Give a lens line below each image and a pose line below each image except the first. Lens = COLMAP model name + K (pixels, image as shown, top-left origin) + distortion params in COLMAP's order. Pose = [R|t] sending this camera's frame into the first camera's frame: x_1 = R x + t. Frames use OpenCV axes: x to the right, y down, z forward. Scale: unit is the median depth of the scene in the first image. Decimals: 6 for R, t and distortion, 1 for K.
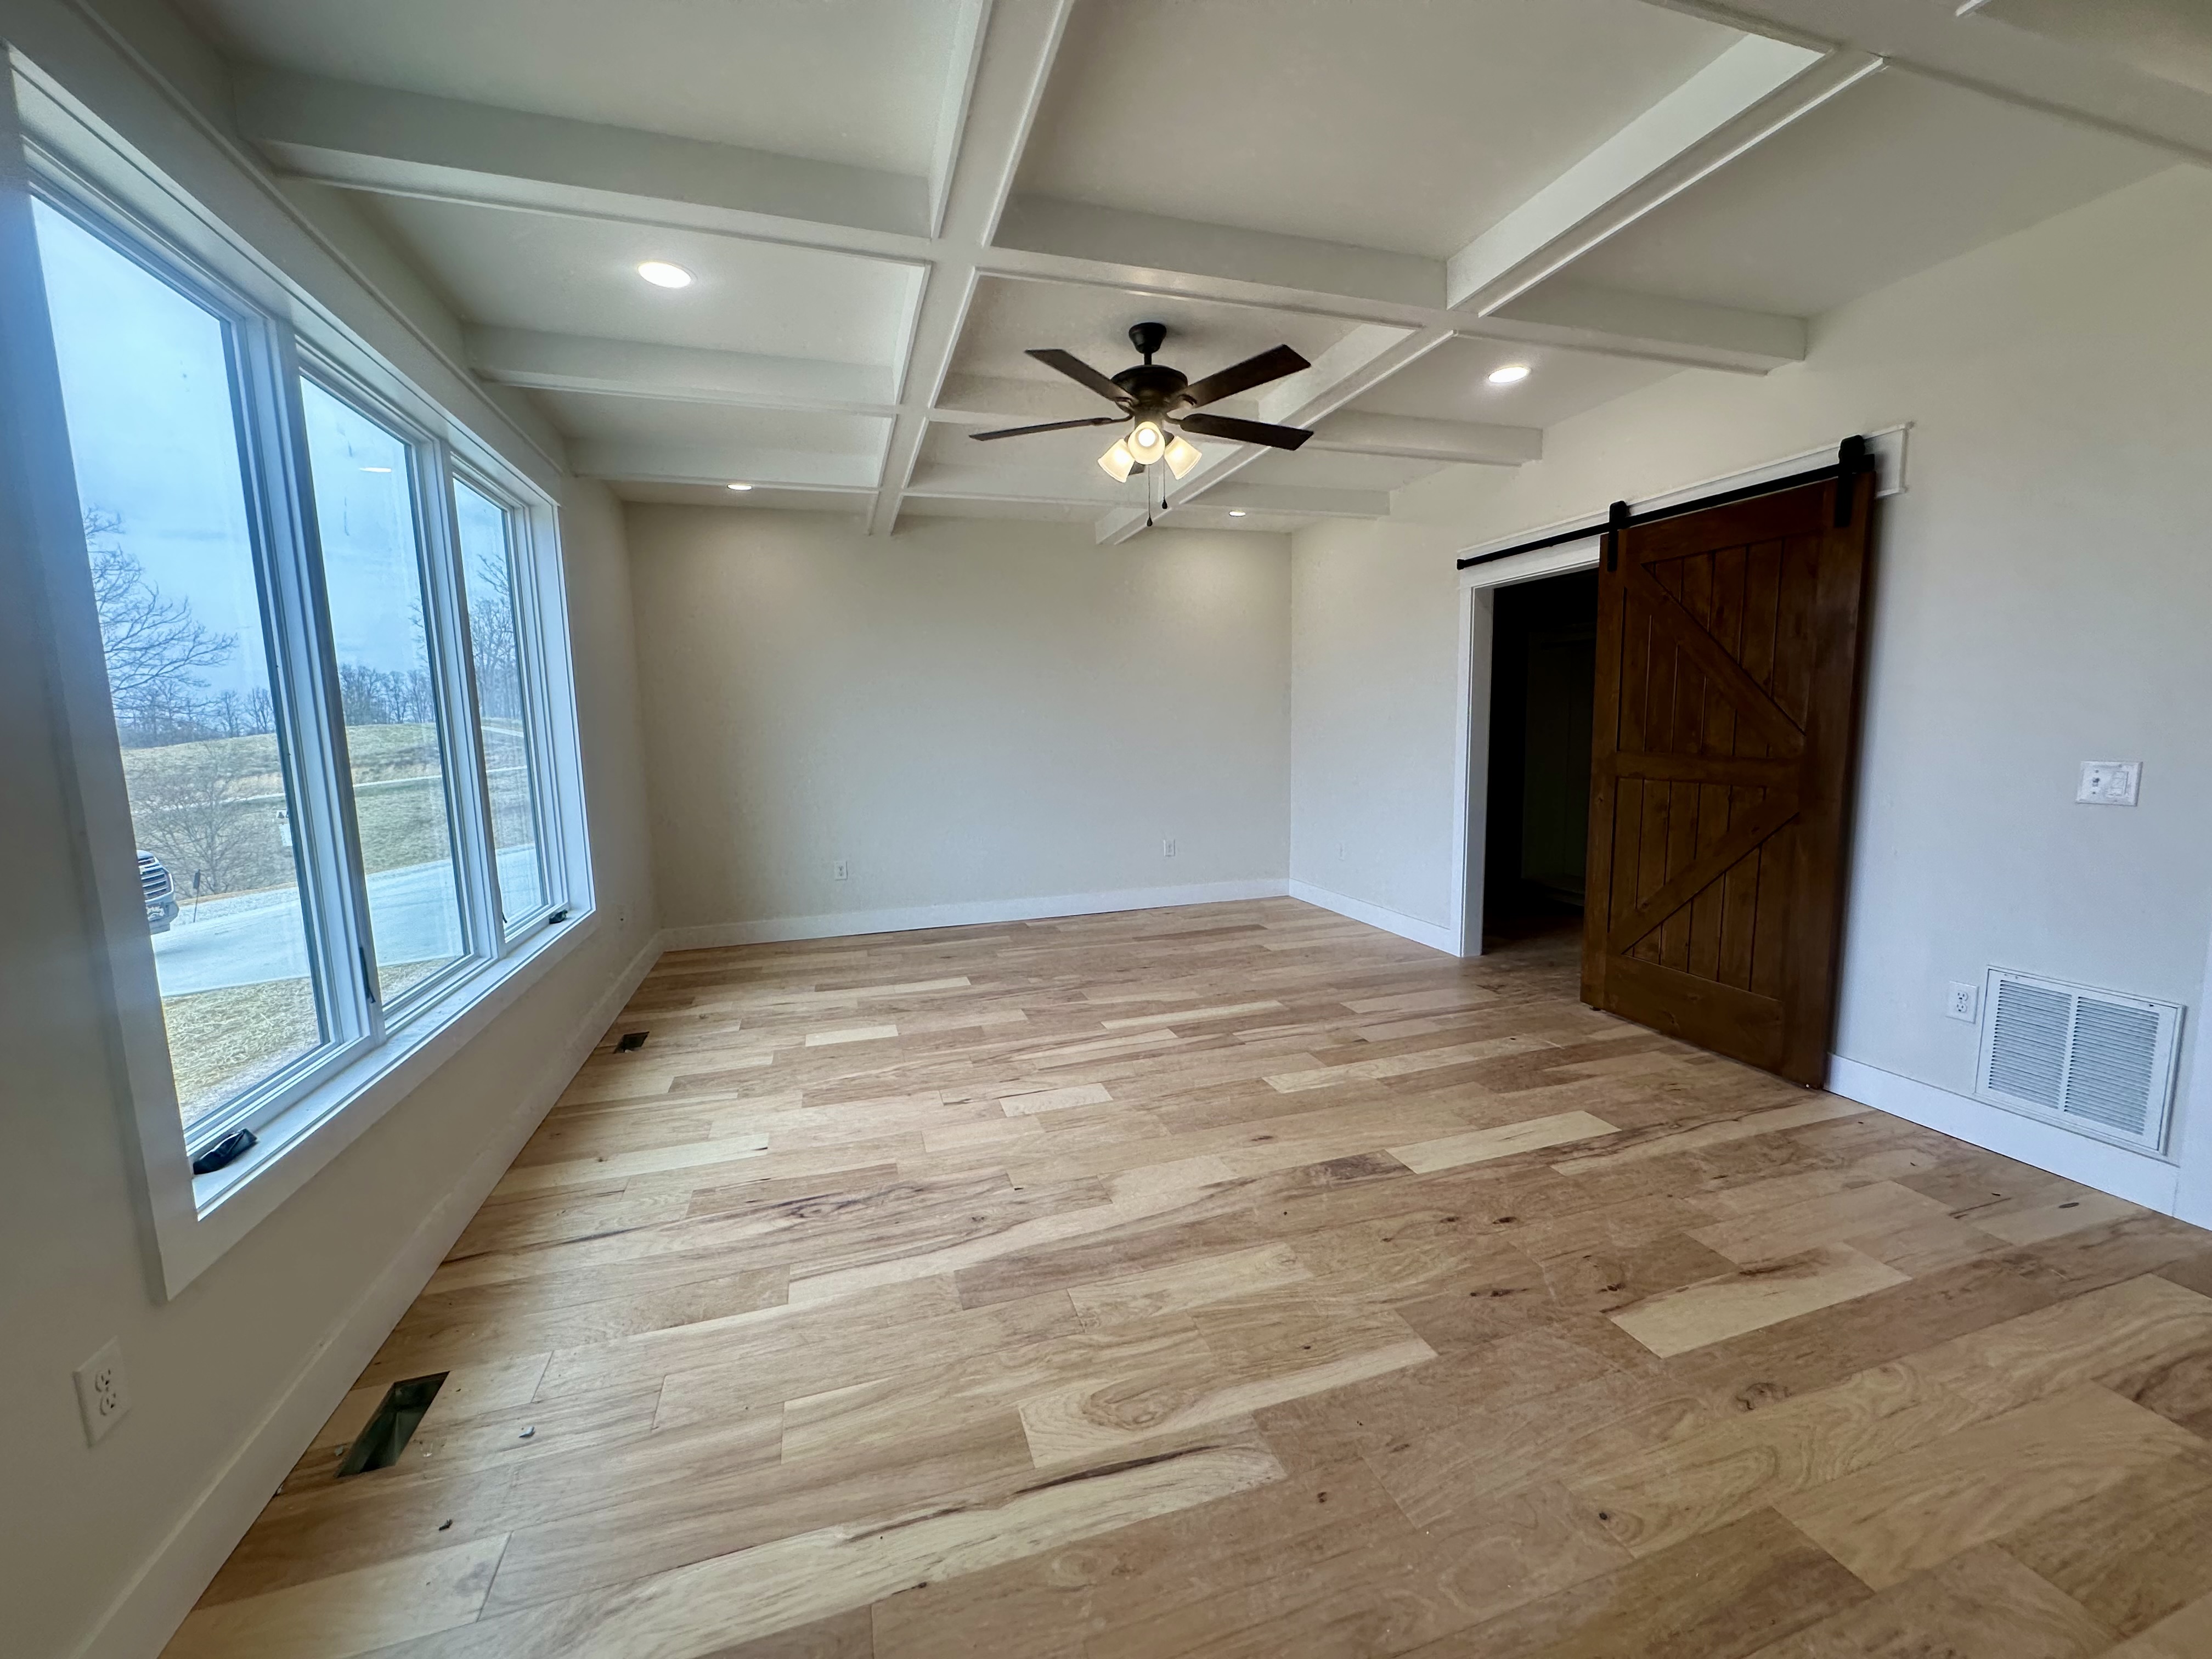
lens RADIAL K [[885.8, 0, 1106.0], [0, 885.8, 829.5], [0, 0, 1]] dist [-0.000815, -0.000026]
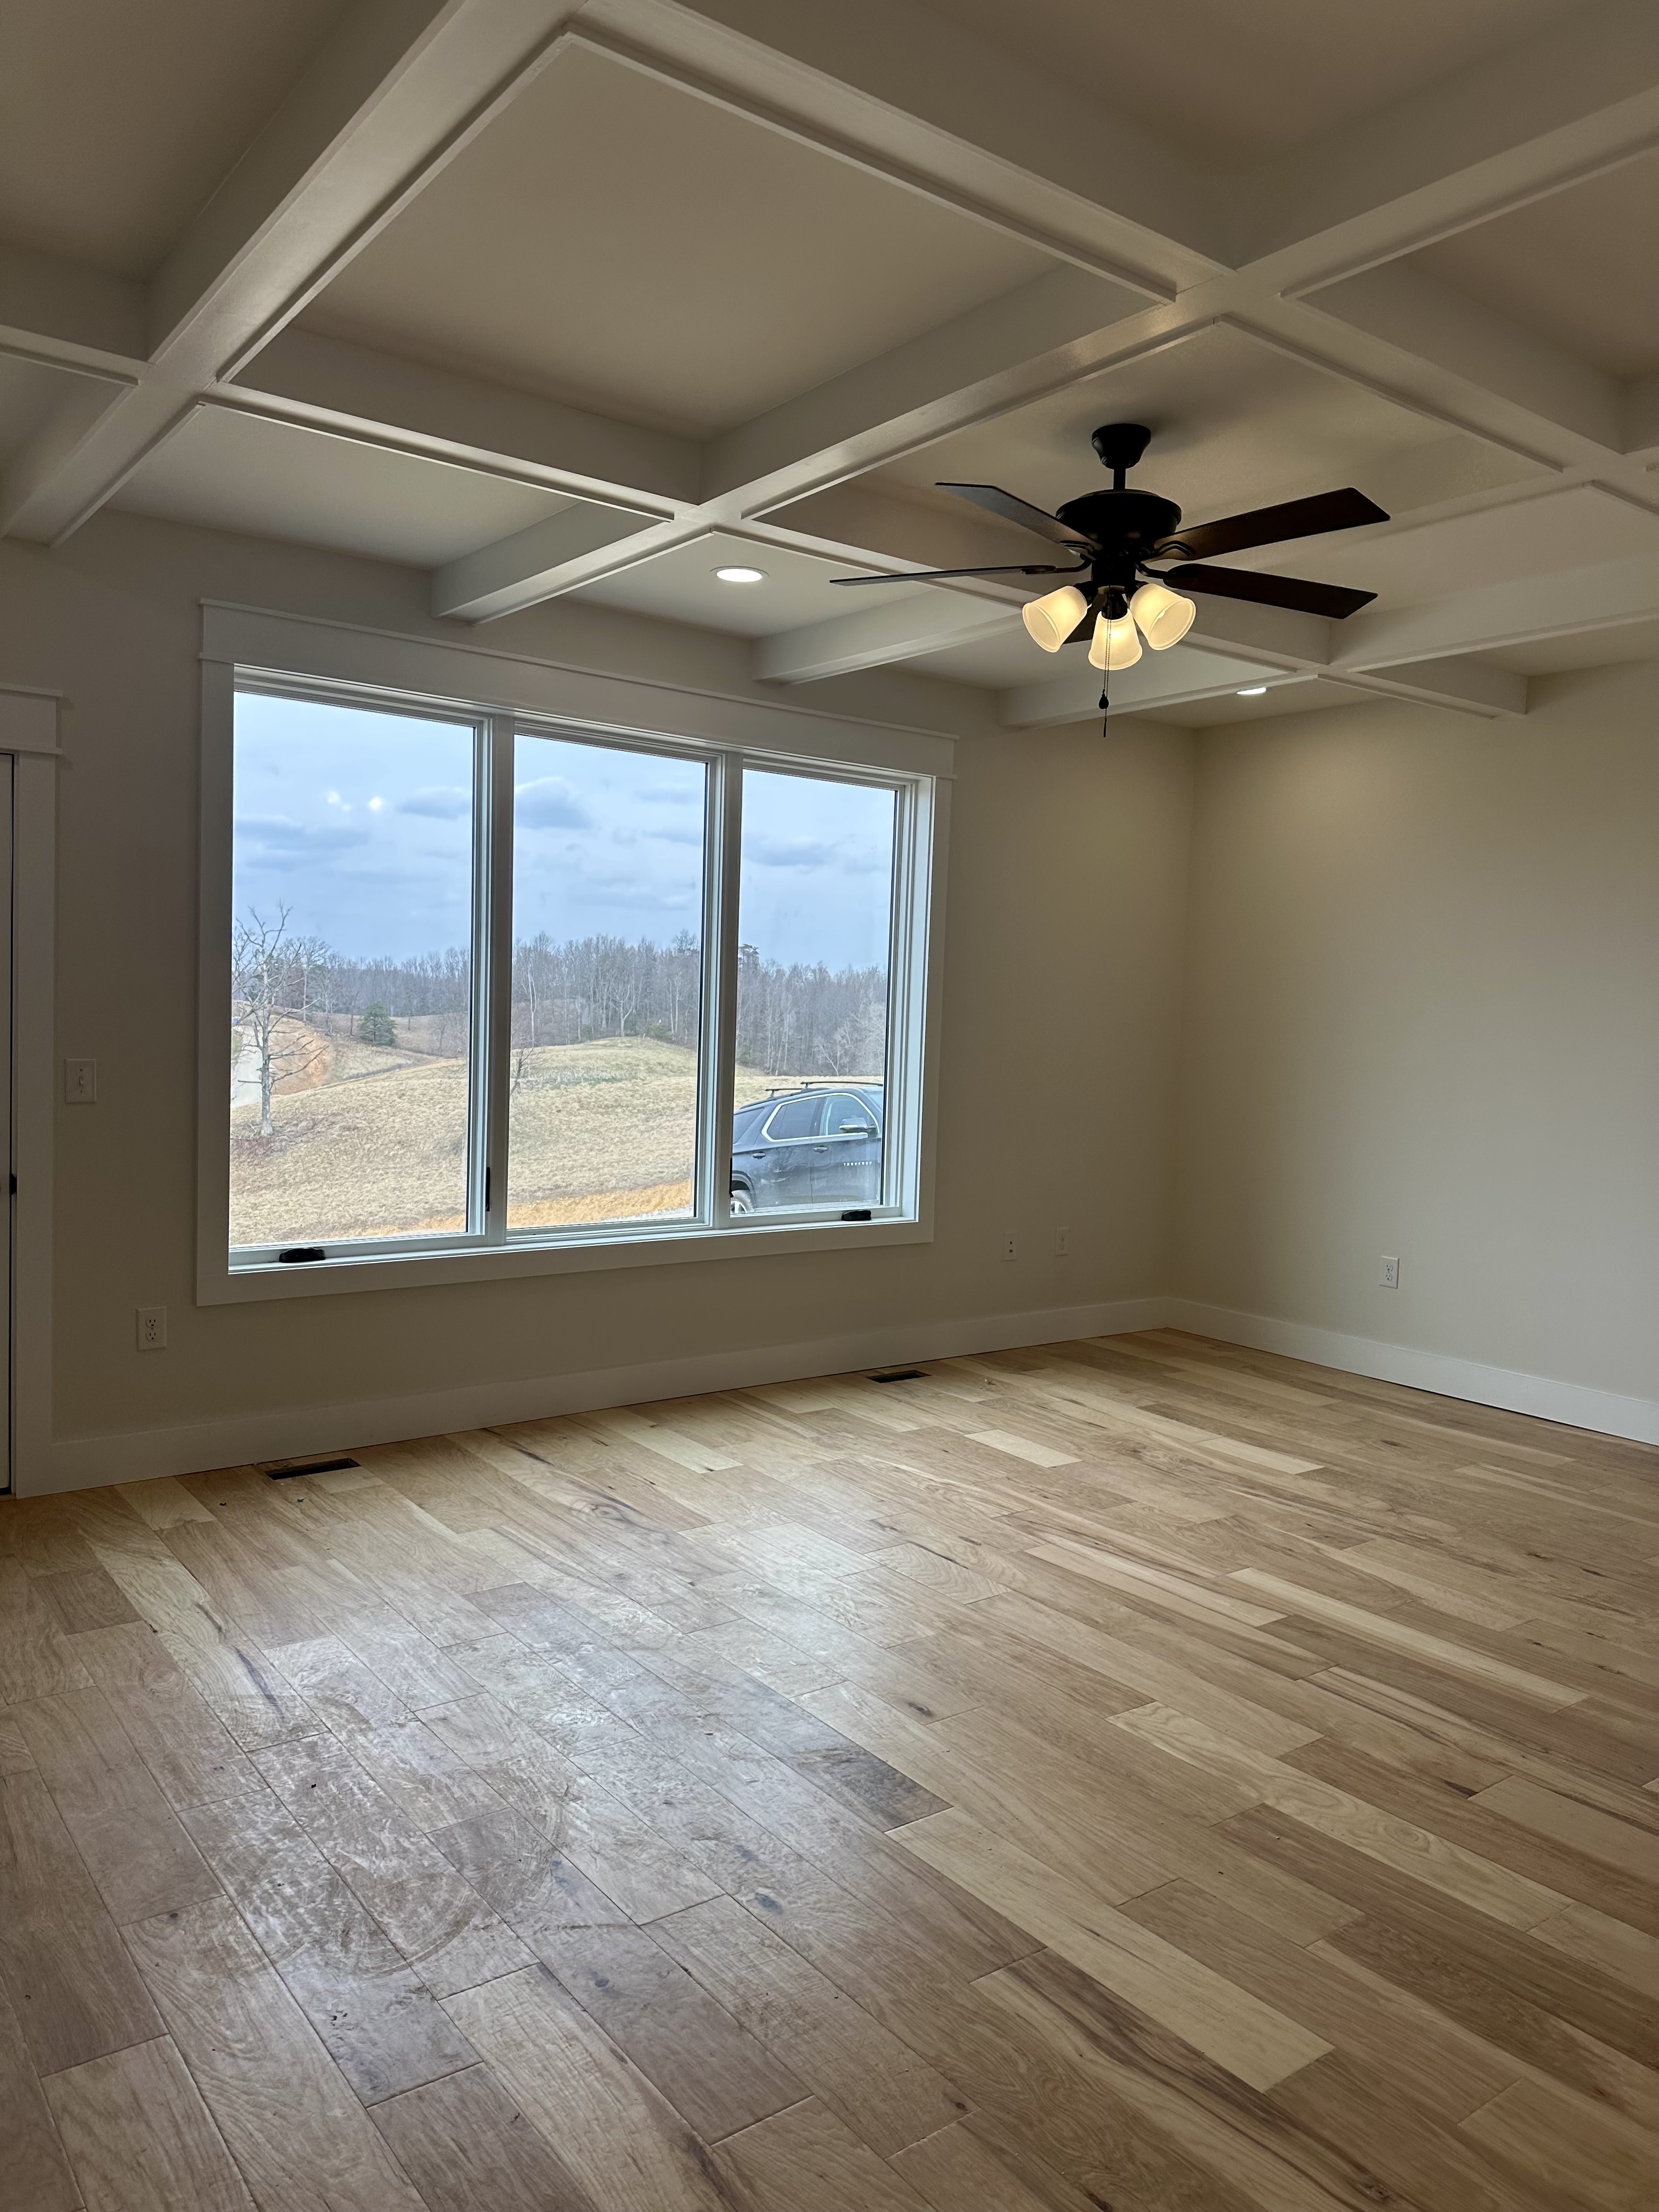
lens RADIAL K [[1544.4, 0, 829.5], [0, 1544.4, 1106.0], [0, 0, 1]] dist [0.115198, -0.153449]
pose [[0.329992, 0.093940, -0.939298, 0.901667], [-0.154976, 0.986926, 0.044257, -0.086725], [0.931175, 0.130964, 0.340236, 0.394082]]
